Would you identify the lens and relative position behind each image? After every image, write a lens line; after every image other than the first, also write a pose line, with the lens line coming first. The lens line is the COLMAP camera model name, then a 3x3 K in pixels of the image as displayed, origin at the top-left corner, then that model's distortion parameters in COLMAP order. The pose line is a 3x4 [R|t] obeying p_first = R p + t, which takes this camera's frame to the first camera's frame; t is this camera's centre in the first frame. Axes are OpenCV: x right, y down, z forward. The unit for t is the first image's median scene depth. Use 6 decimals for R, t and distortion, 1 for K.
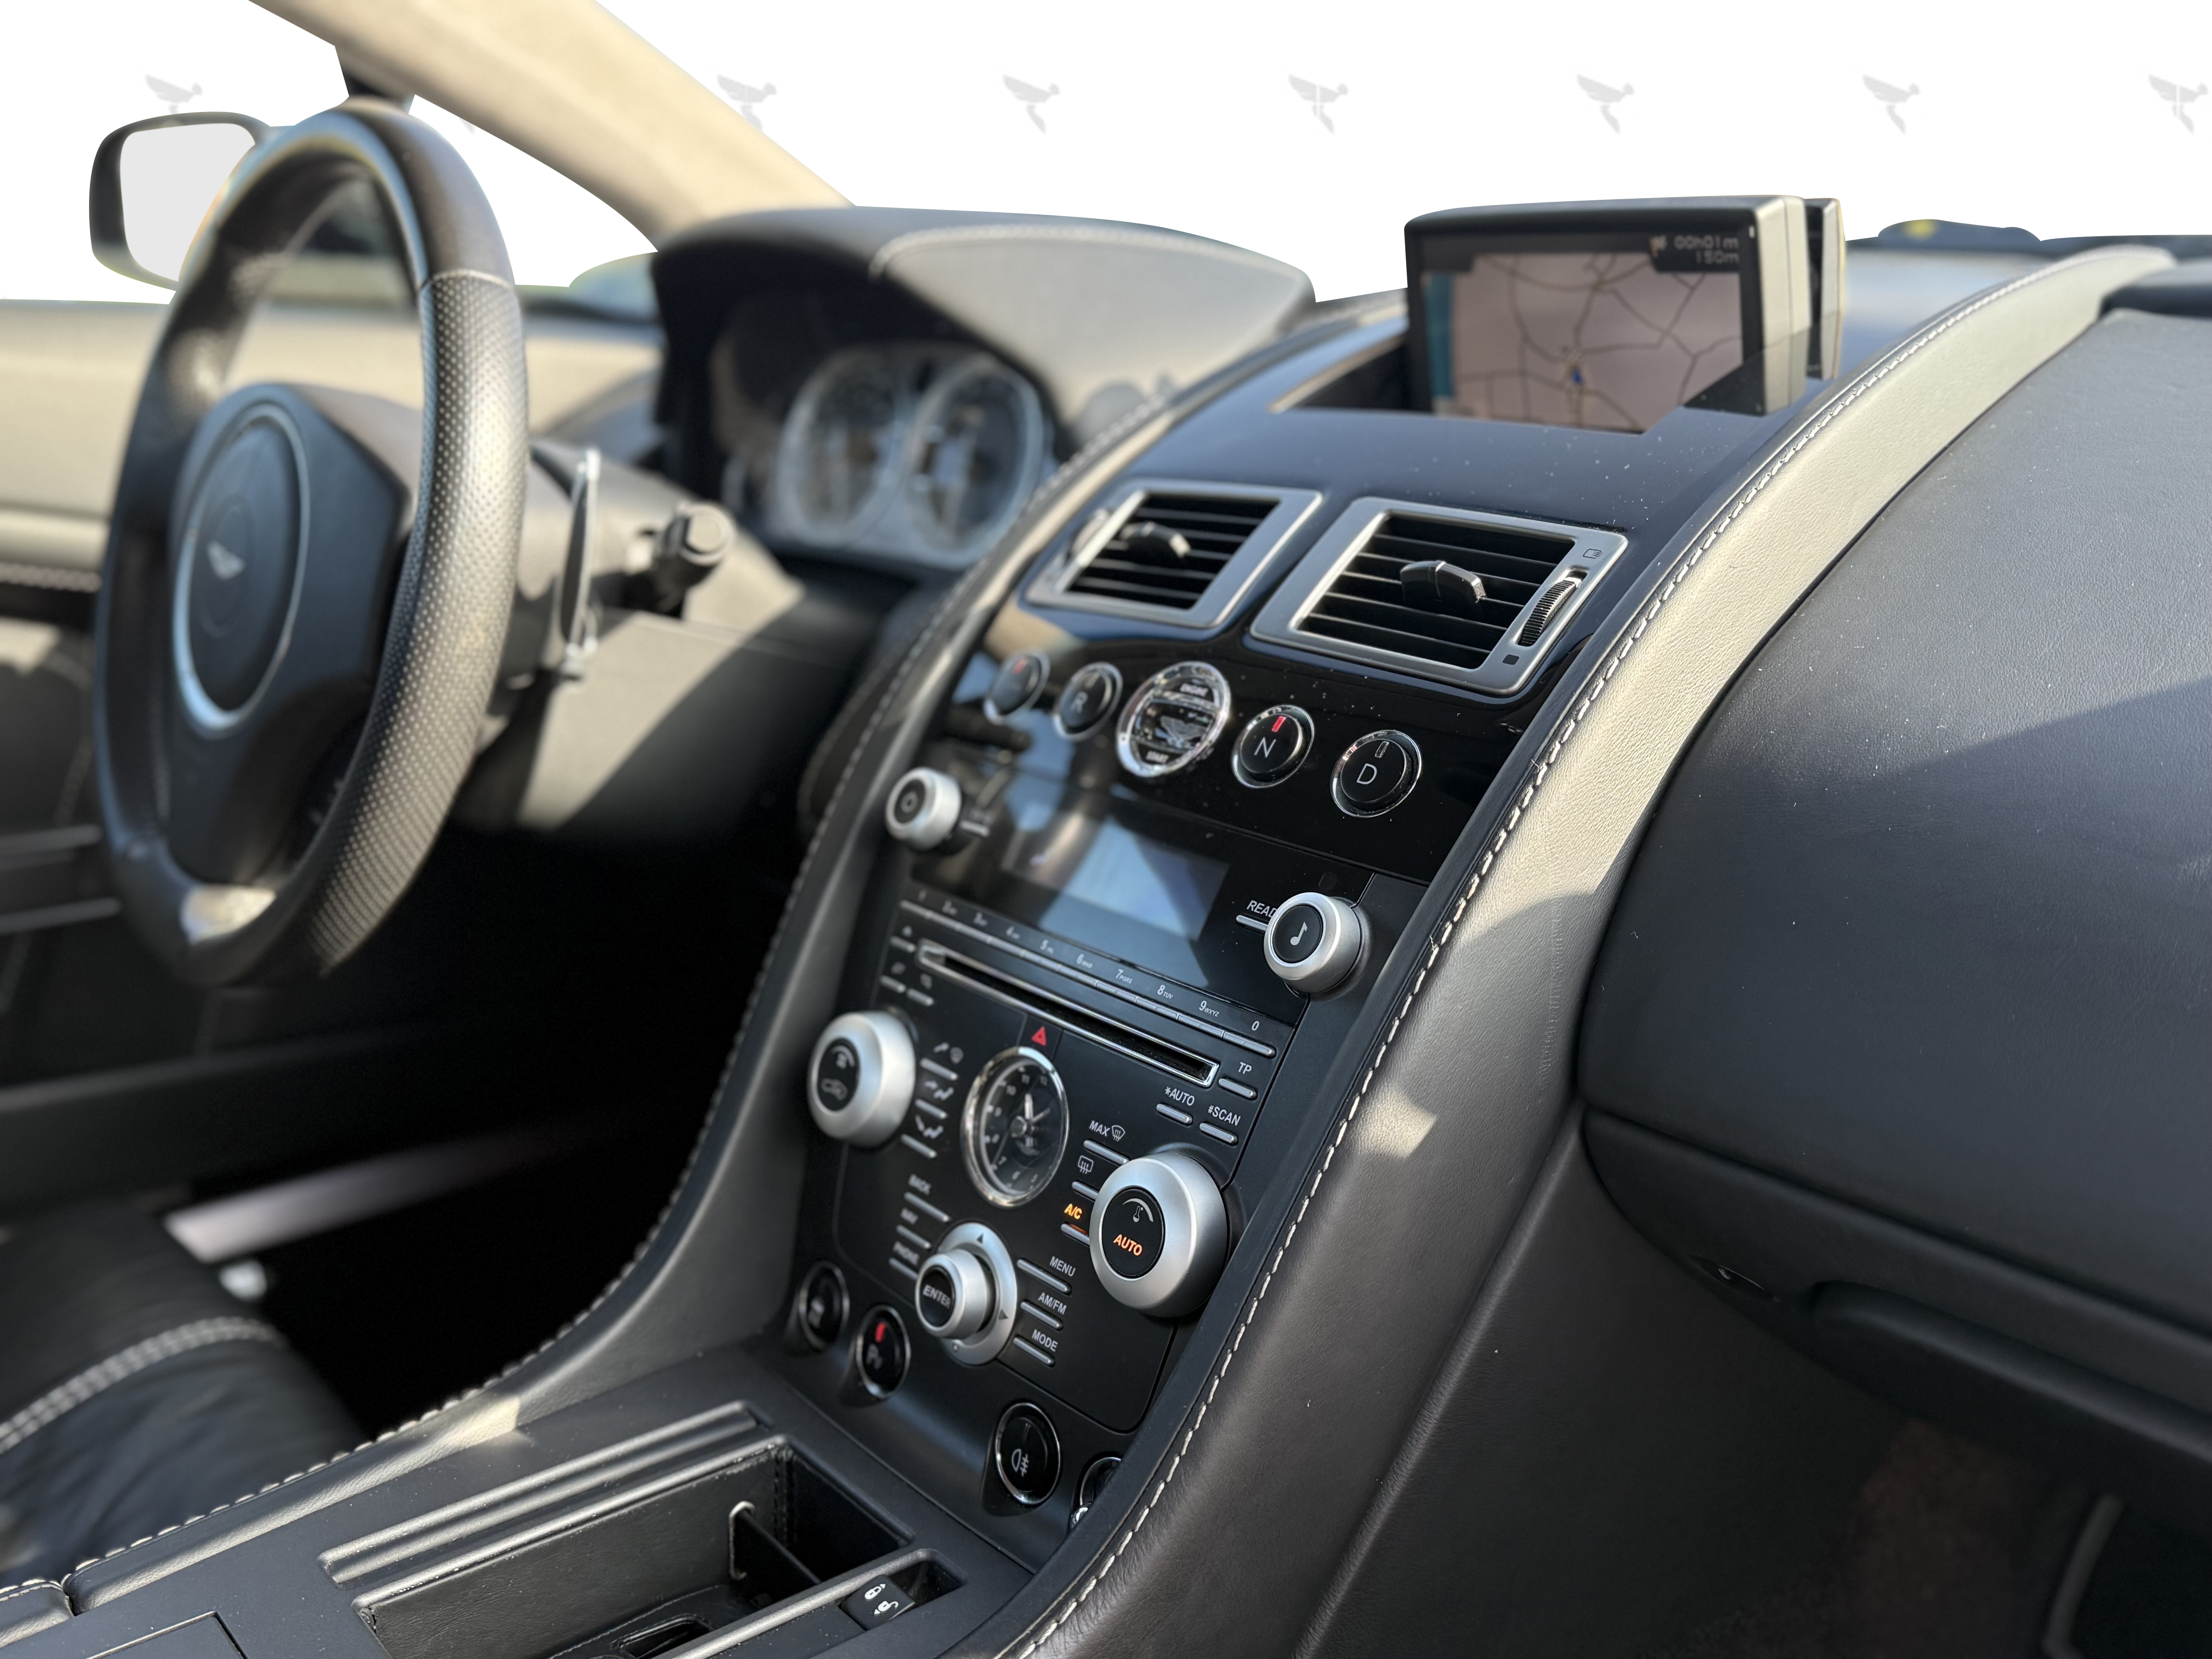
lens RADIAL K [[1917.7, 0, 1114.2], [0, 1917.7, 819.5], [0, 0, 1]] dist [0.154351, -0.318459]
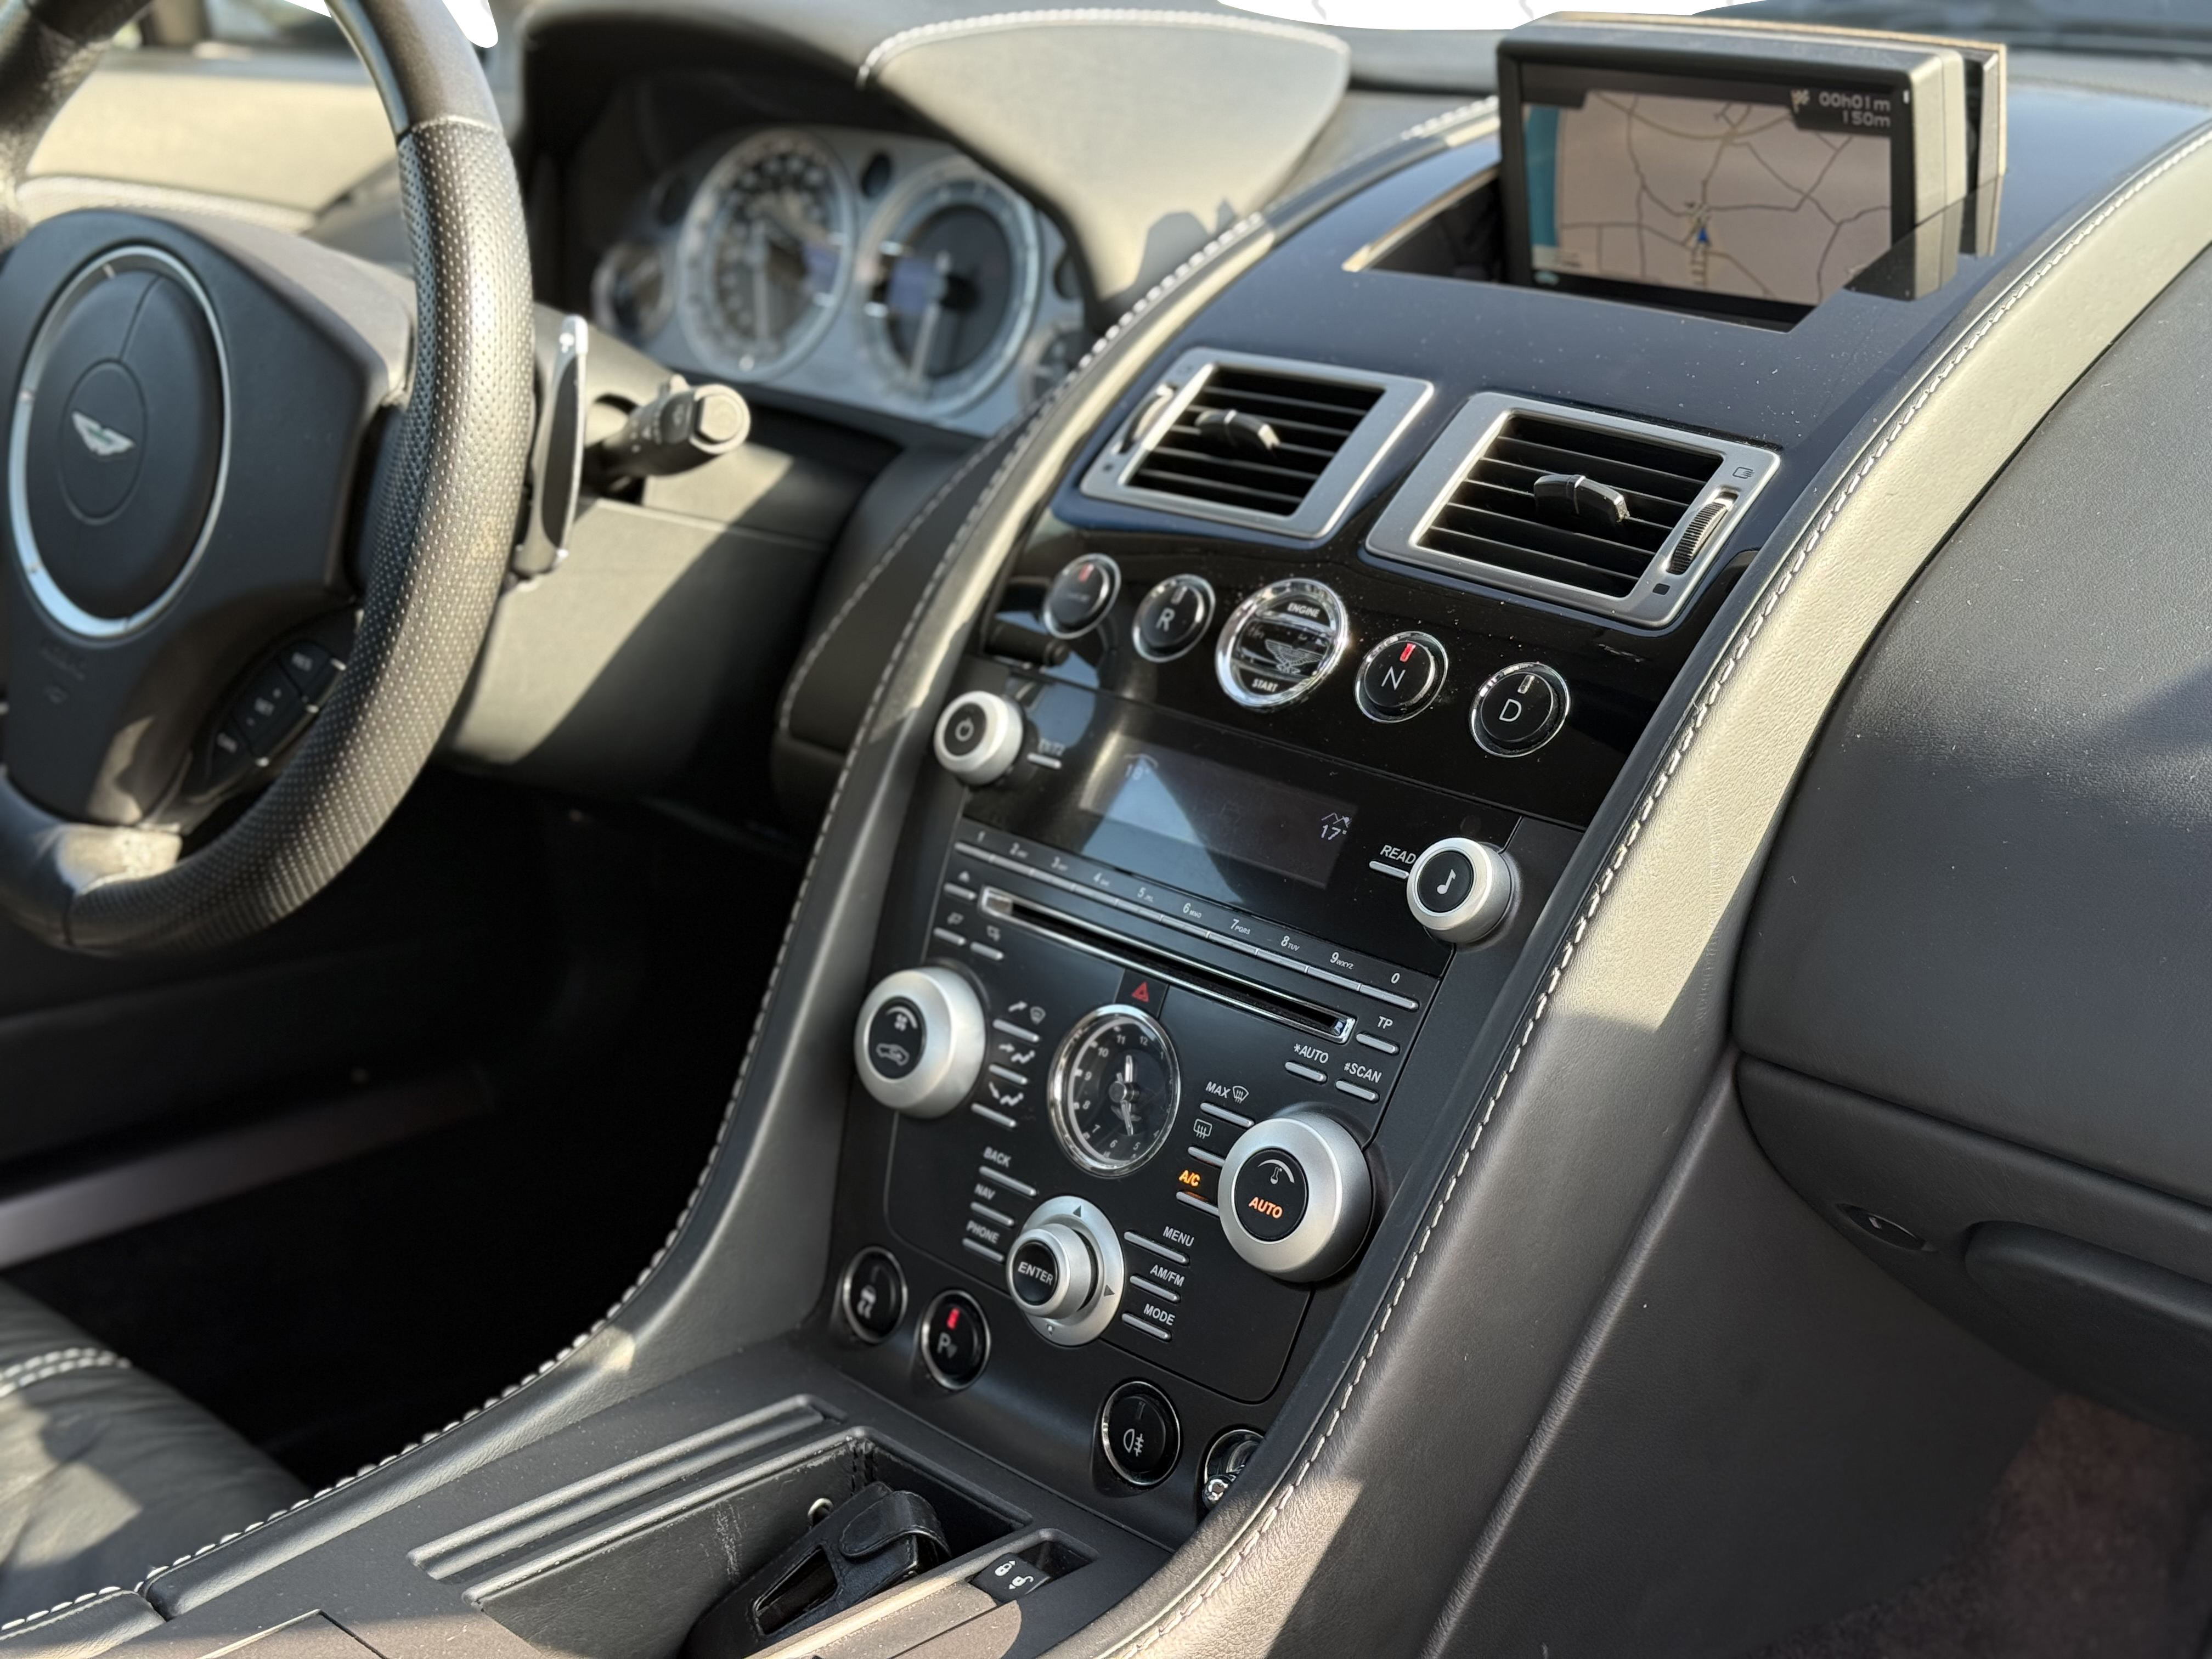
lens RADIAL K [[3020.5, 0, 1106.0], [0, 3020.5, 829.5], [0, 0, 1]] dist [0.116455, 0.062210]
pose [[0.995830, -0.008192, 0.090855, -0.184813], [0.003015, 0.998372, 0.056964, -0.046507], [-0.091174, -0.056453, 0.994234, -0.421998]]
